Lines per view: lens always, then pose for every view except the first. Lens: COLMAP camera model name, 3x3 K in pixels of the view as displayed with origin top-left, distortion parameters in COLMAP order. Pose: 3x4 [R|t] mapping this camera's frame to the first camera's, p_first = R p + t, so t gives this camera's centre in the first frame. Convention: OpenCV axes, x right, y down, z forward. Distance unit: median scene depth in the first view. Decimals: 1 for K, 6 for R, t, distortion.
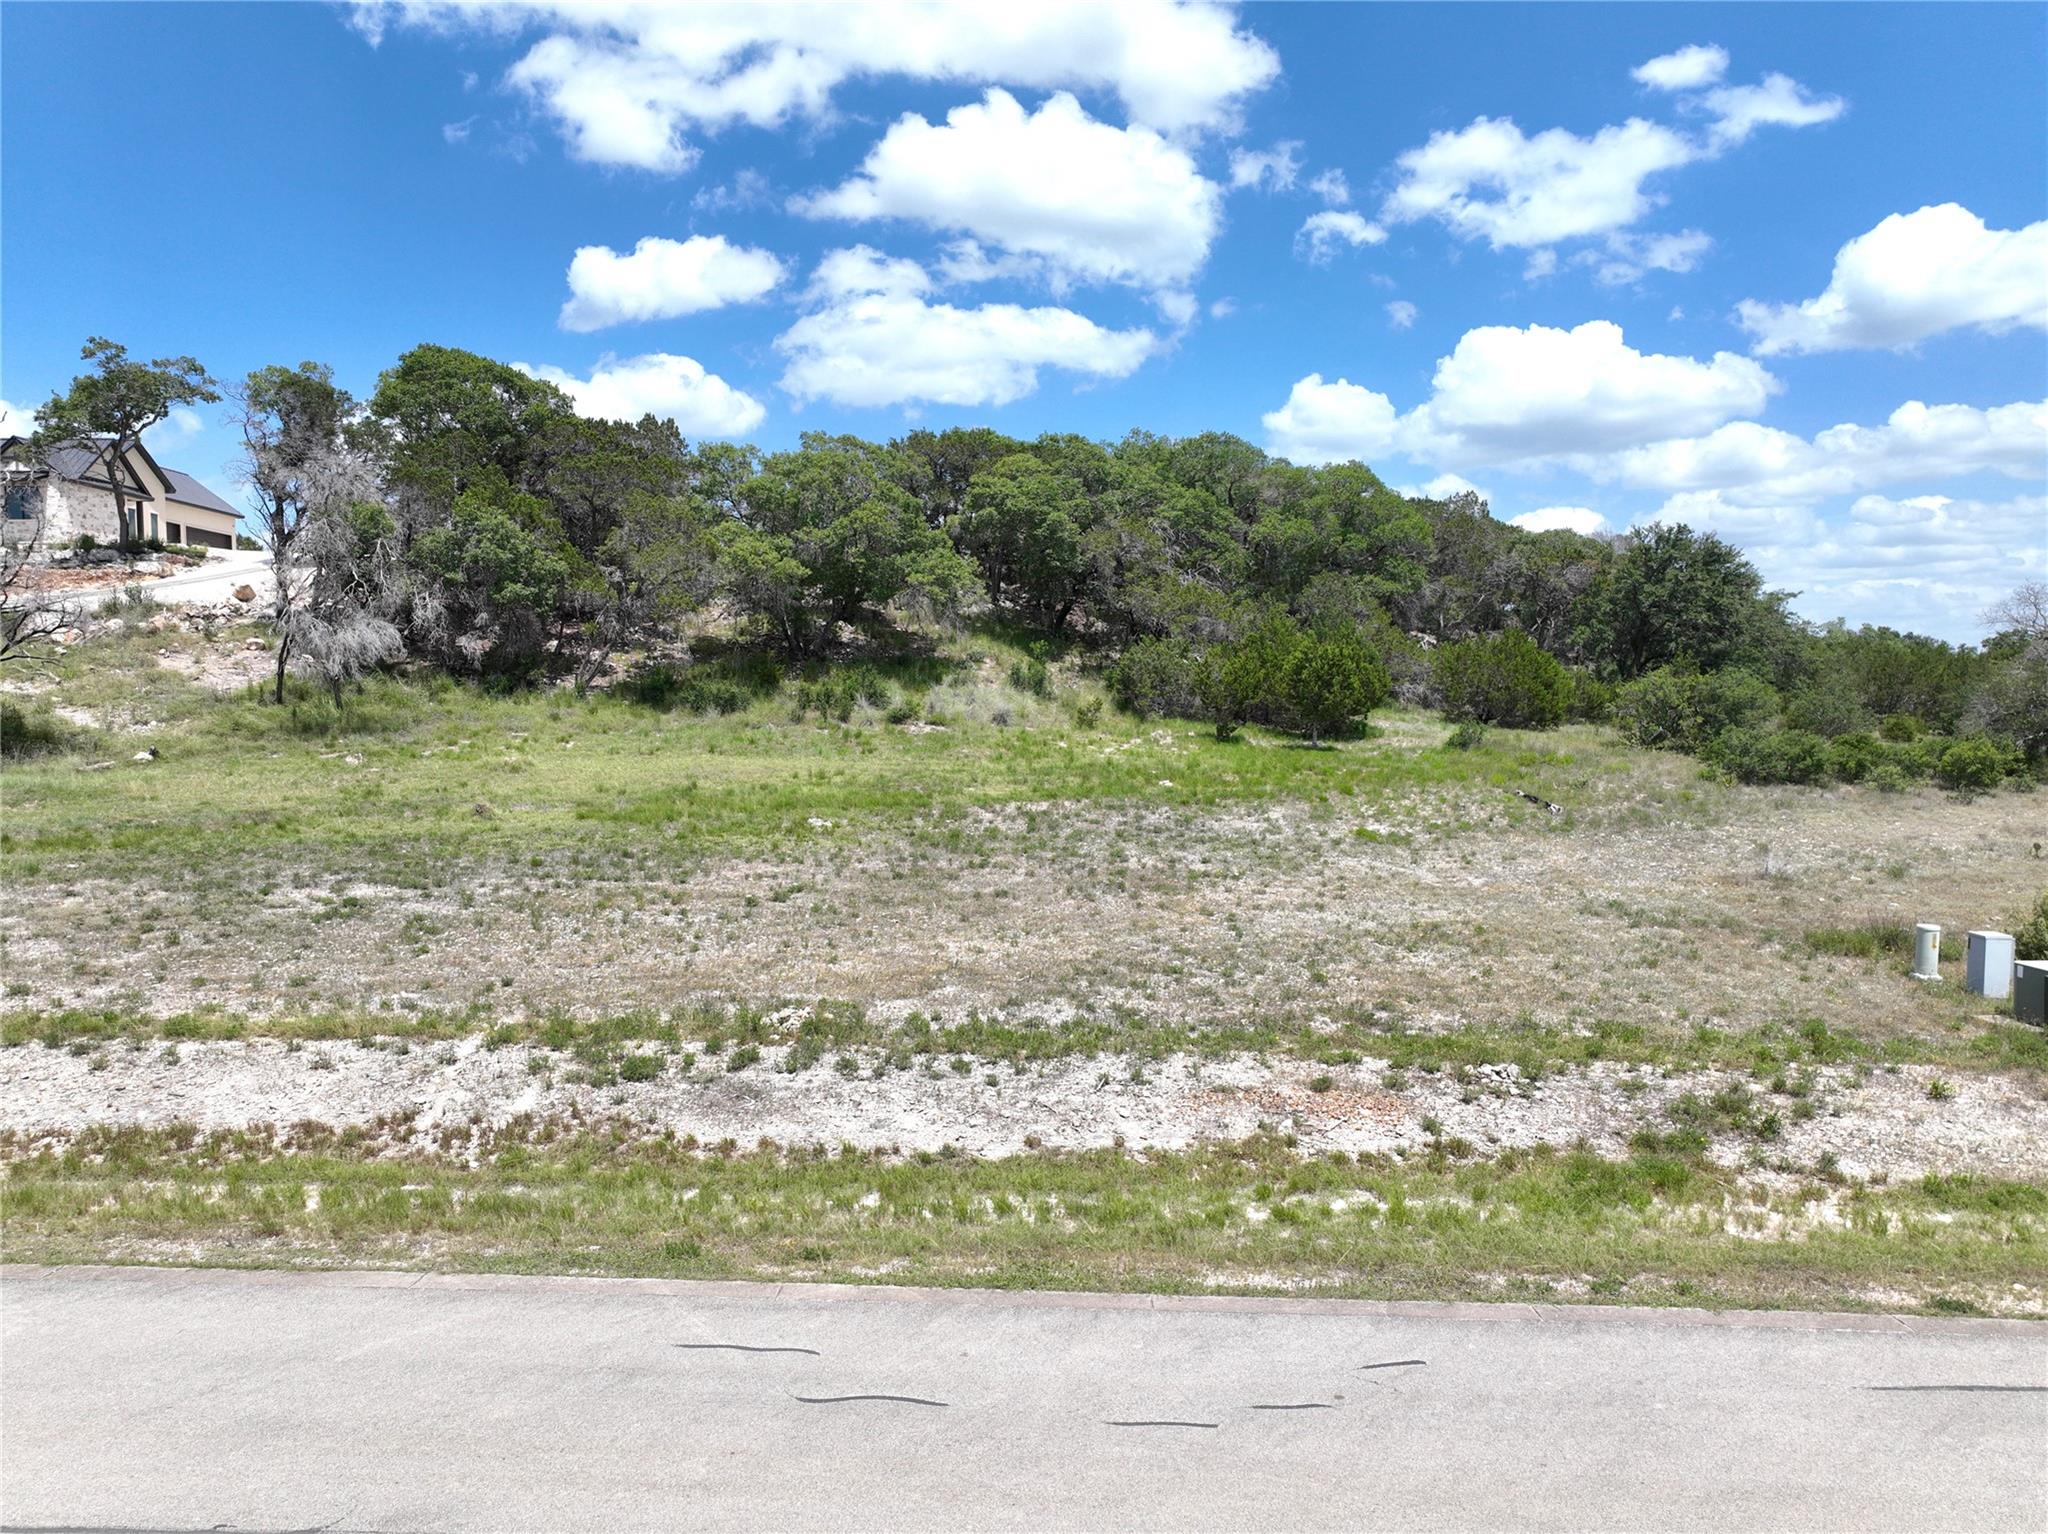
lens RADIAL K [[1456.6, 0, 979.4], [0, 1456.6, 798.8], [0, 0, 1]] dist [0.010198, -0.009608]
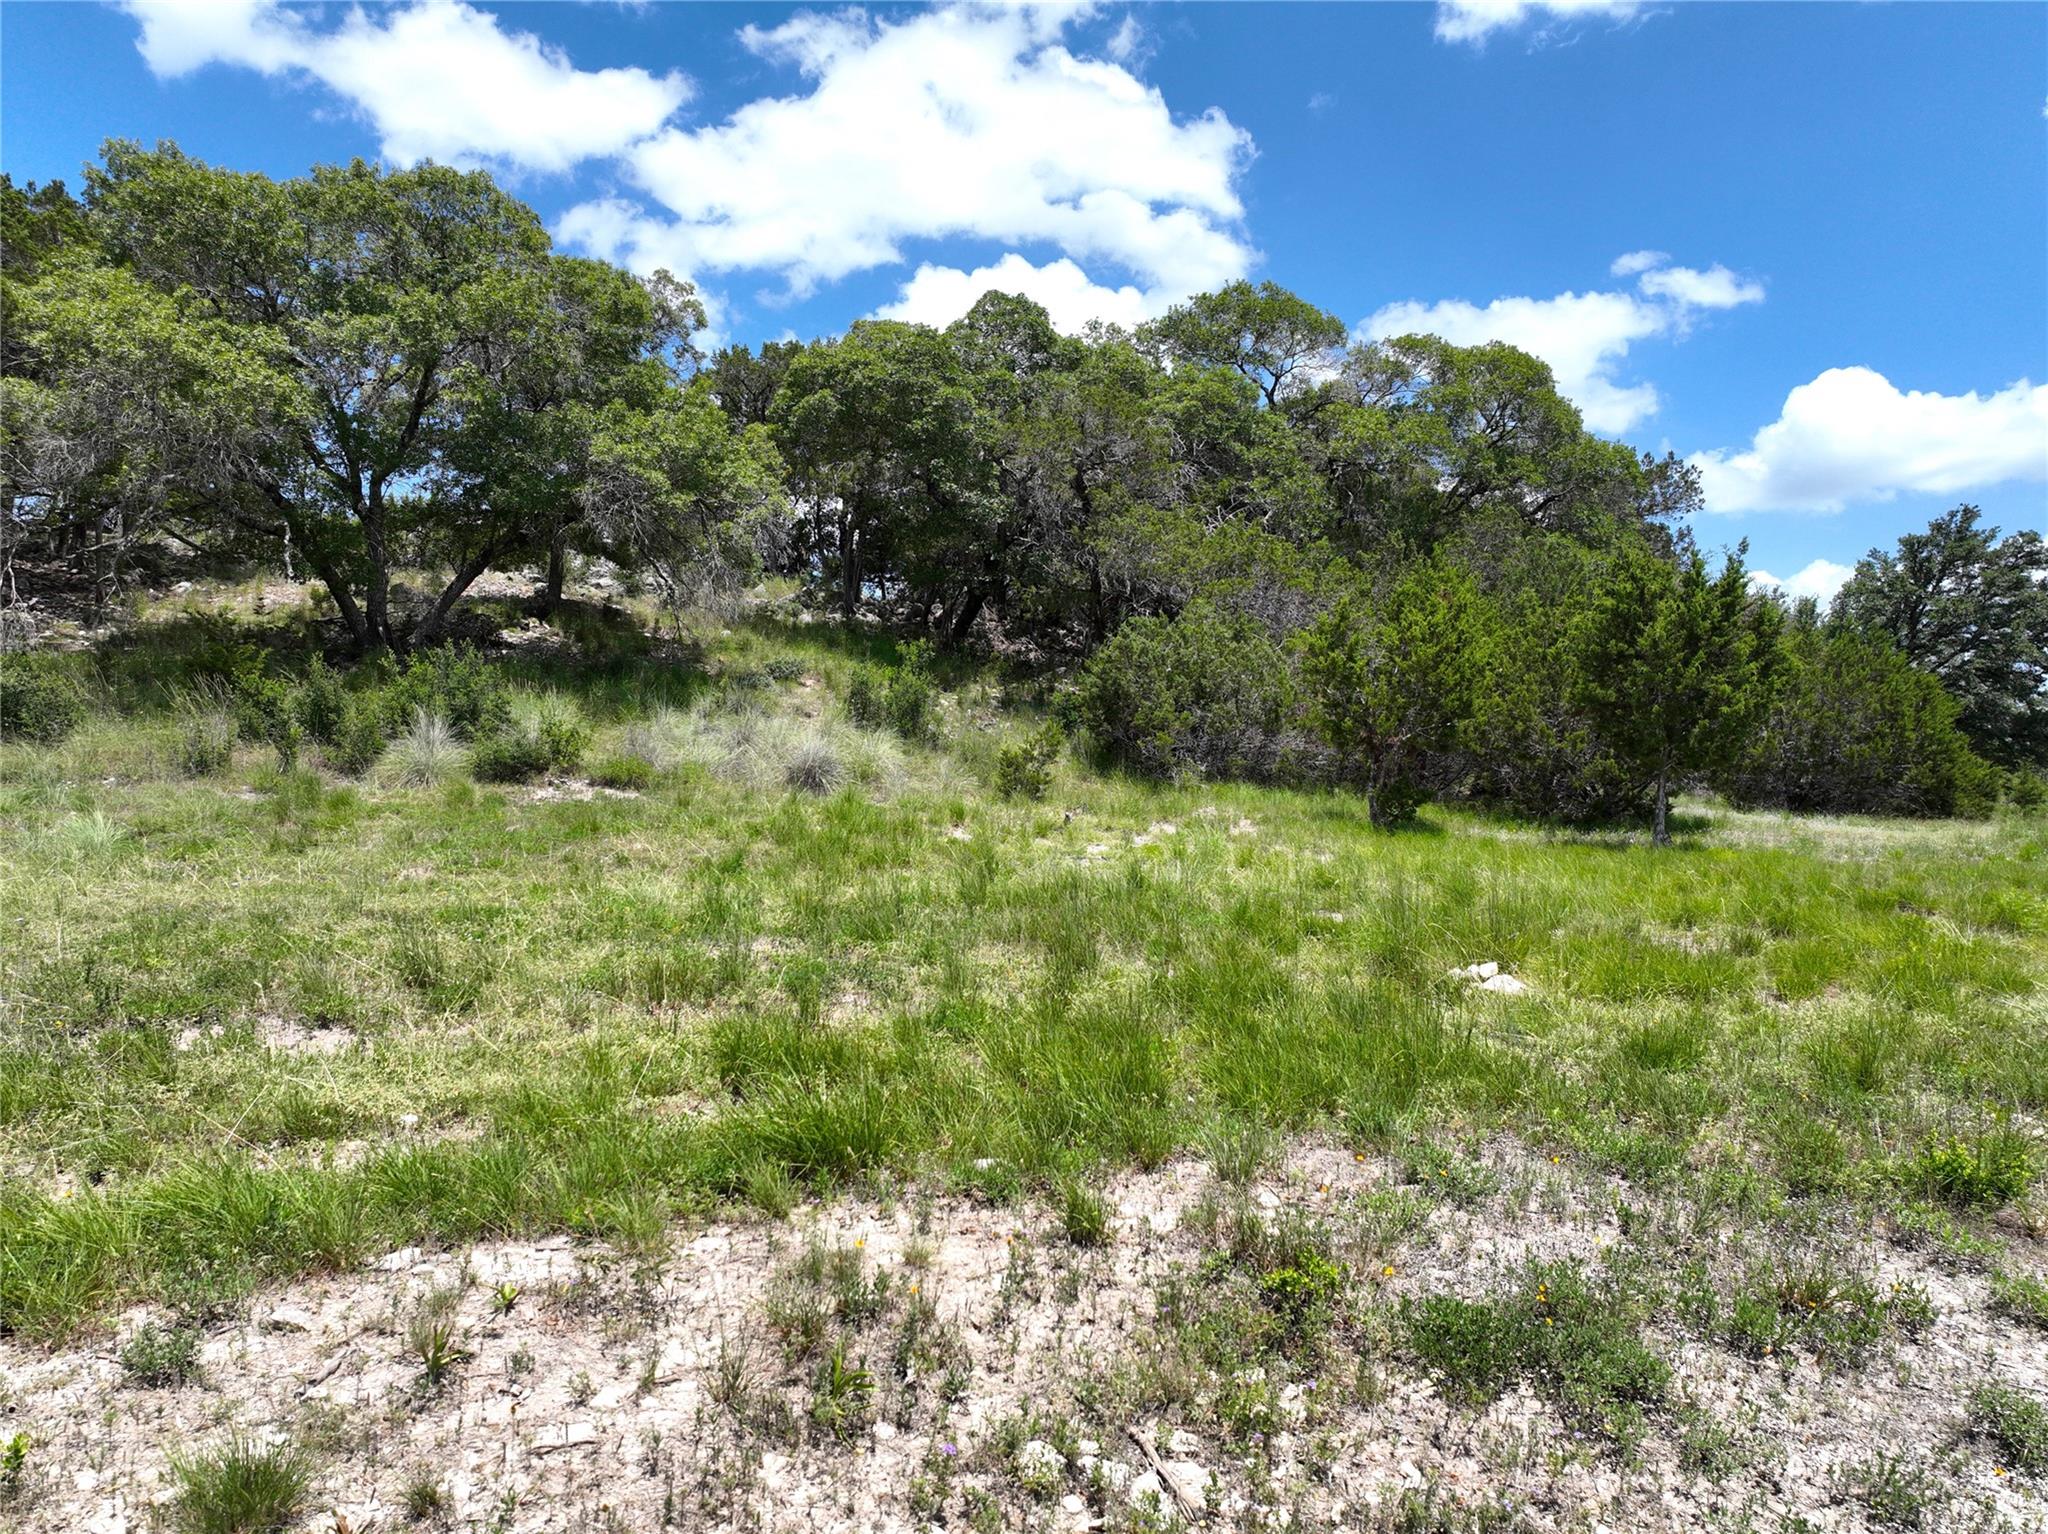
lens RADIAL K [[1412.3, 0, 1023.4], [0, 1412.3, 776.2], [0, 0, 1]] dist [-0.003708, 0.012980]
pose [[0.995581, 0.006614, 0.093678, 0.035056], [0.003952, 0.993683, -0.112157, -0.011781], [-0.093828, 0.112032, 0.989265, 0.574372]]
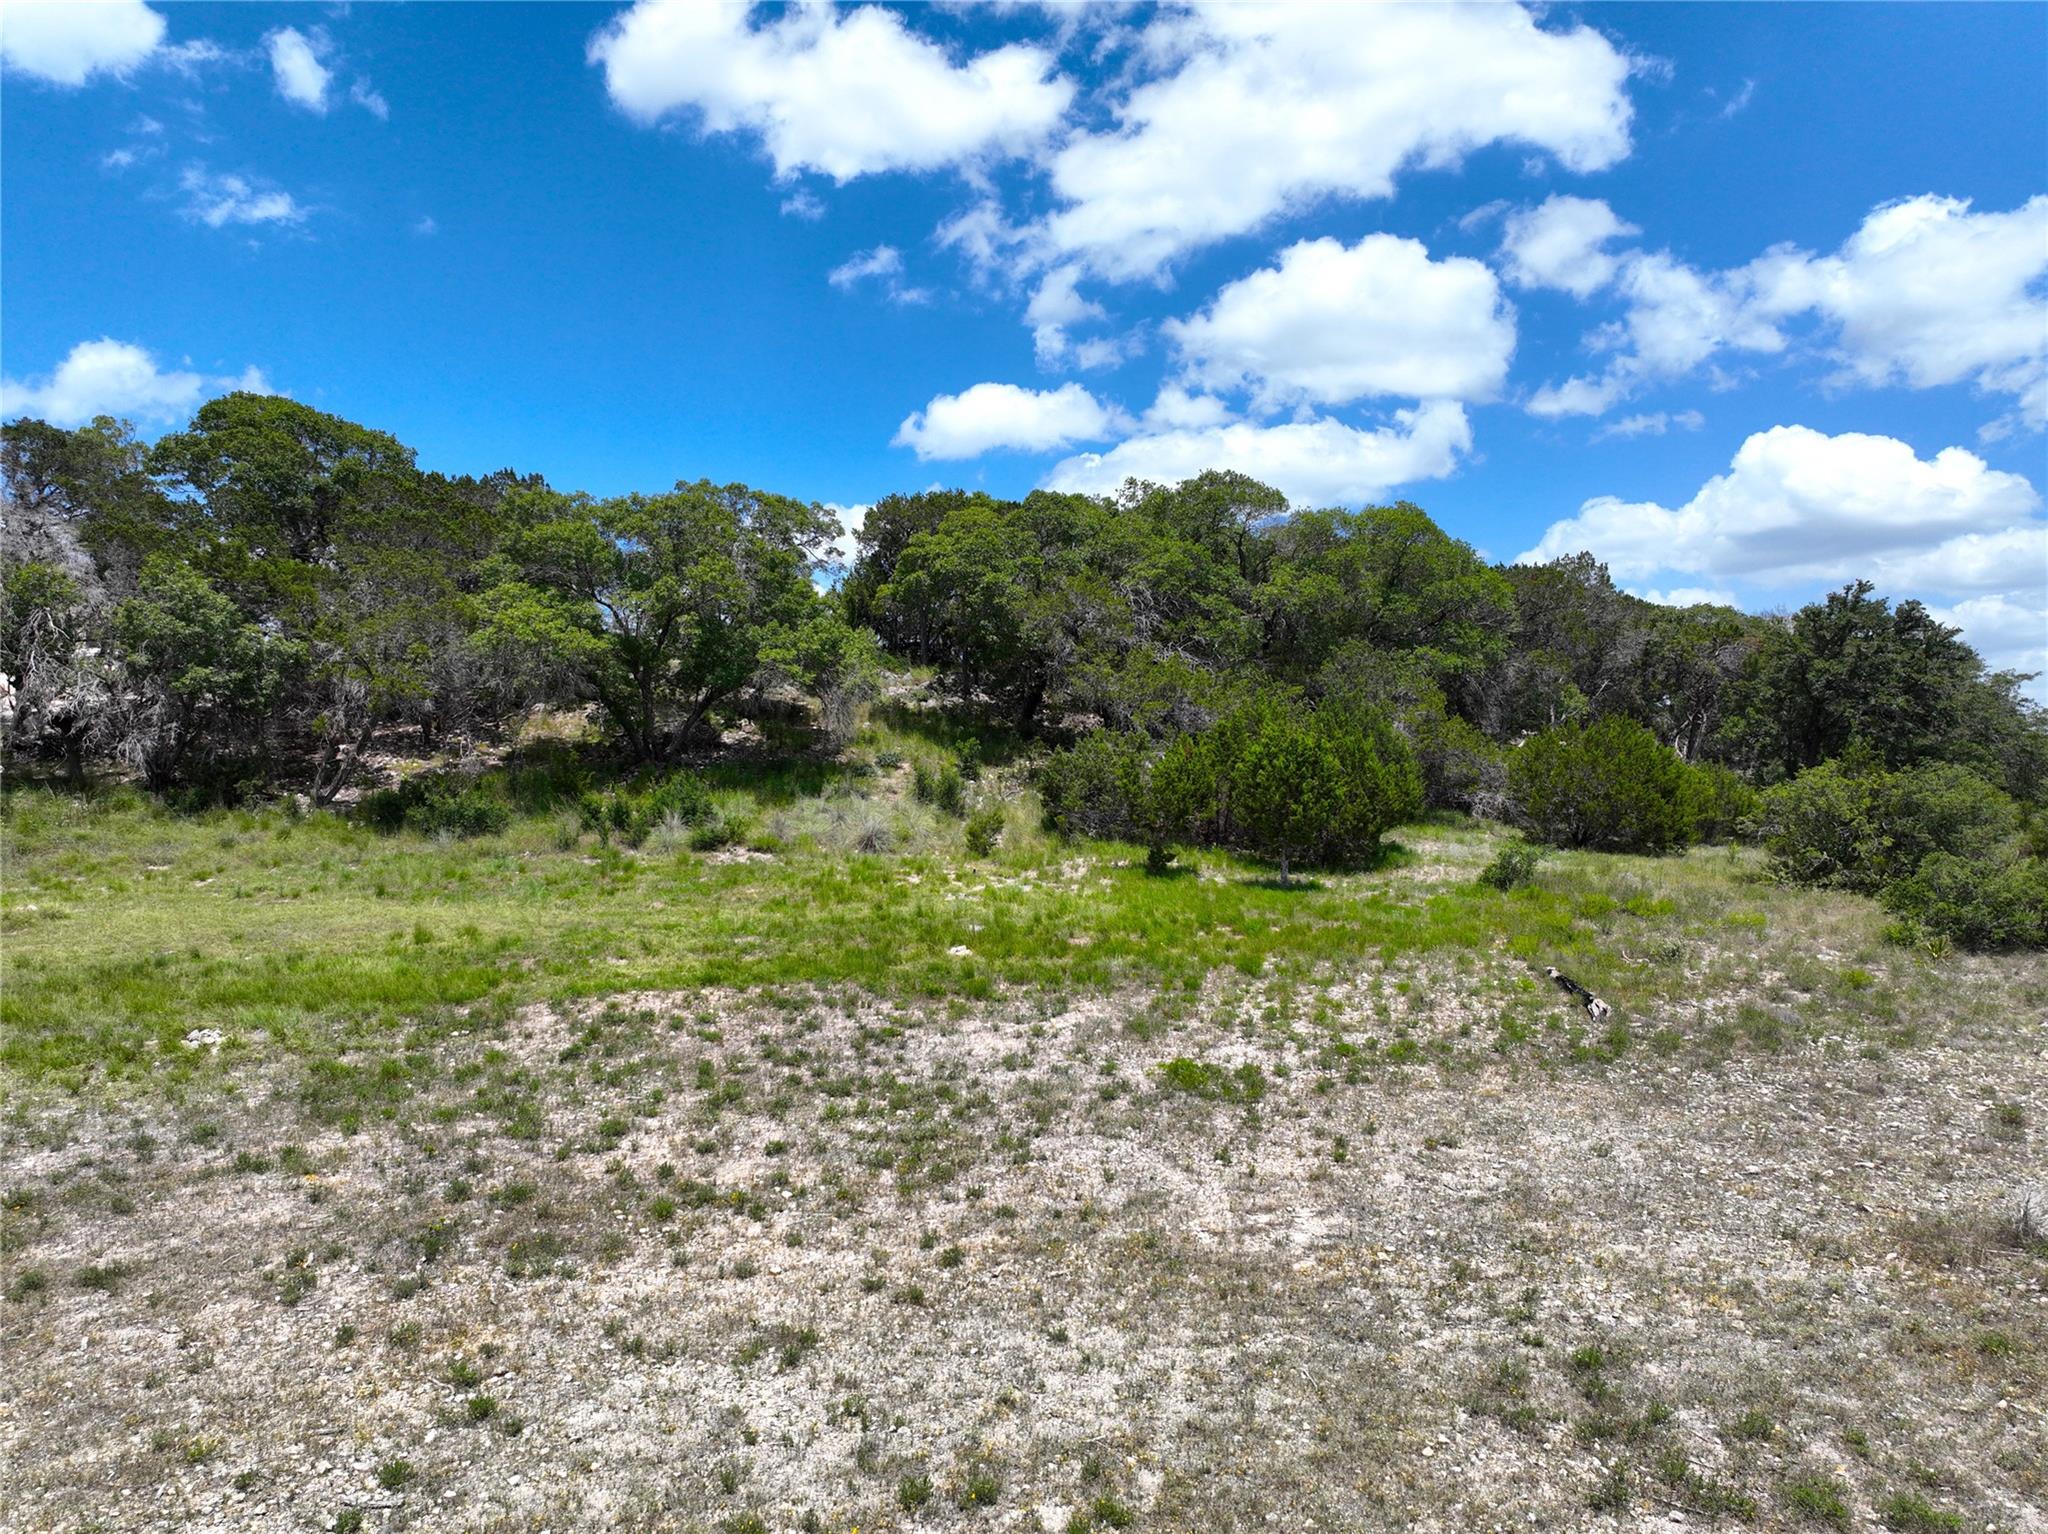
lens RADIAL K [[1412.3, 0, 1019.0], [0, 1412.3, 788.0], [0, 0, 1]] dist [-0.003708, 0.012980]
pose [[0.993755, -0.007860, -0.111304, 0.157129], [-0.001982, 0.996115, -0.088045, -0.019049], [0.111563, 0.087716, 0.989879, 0.291772]]
